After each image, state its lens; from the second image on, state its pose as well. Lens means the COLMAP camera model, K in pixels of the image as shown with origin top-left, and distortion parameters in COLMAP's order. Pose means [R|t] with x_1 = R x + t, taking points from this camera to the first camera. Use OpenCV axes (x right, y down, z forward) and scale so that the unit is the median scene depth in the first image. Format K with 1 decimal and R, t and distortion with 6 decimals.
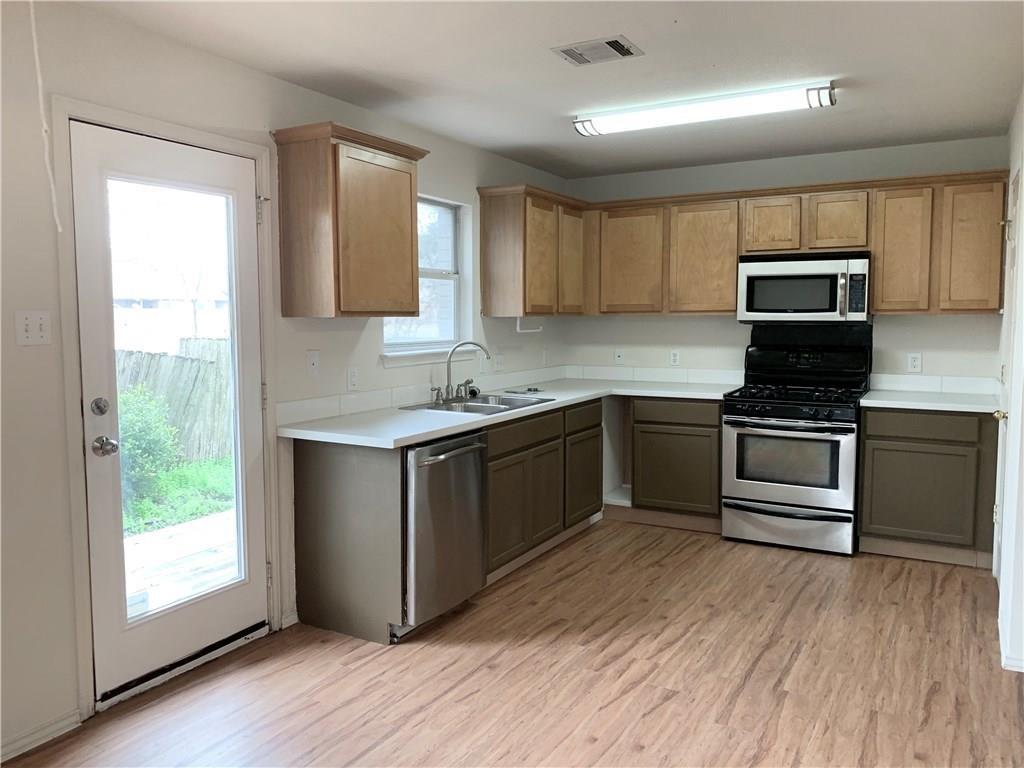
lens RADIAL K [[787.5, 0, 501.6], [0, 787.5, 379.9], [0, 0, 1]] dist [0.009847, -0.011105]
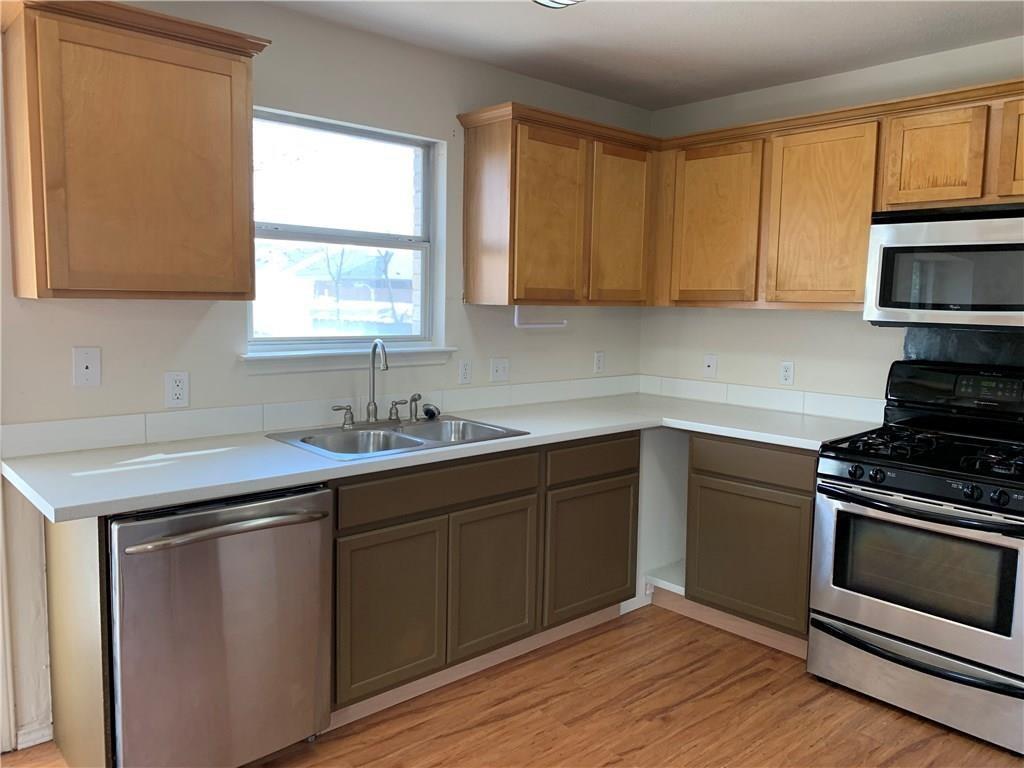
lens RADIAL K [[787.5, 0, 522.9], [0, 787.5, 386.9], [0, 0, 1]] dist [0.009847, -0.011105]
pose [[0.952481, 0.057550, -0.299111, 0.242250], [-0.048703, 0.998129, 0.036955, -0.035631], [0.300678, -0.020631, 0.953502, 0.355972]]
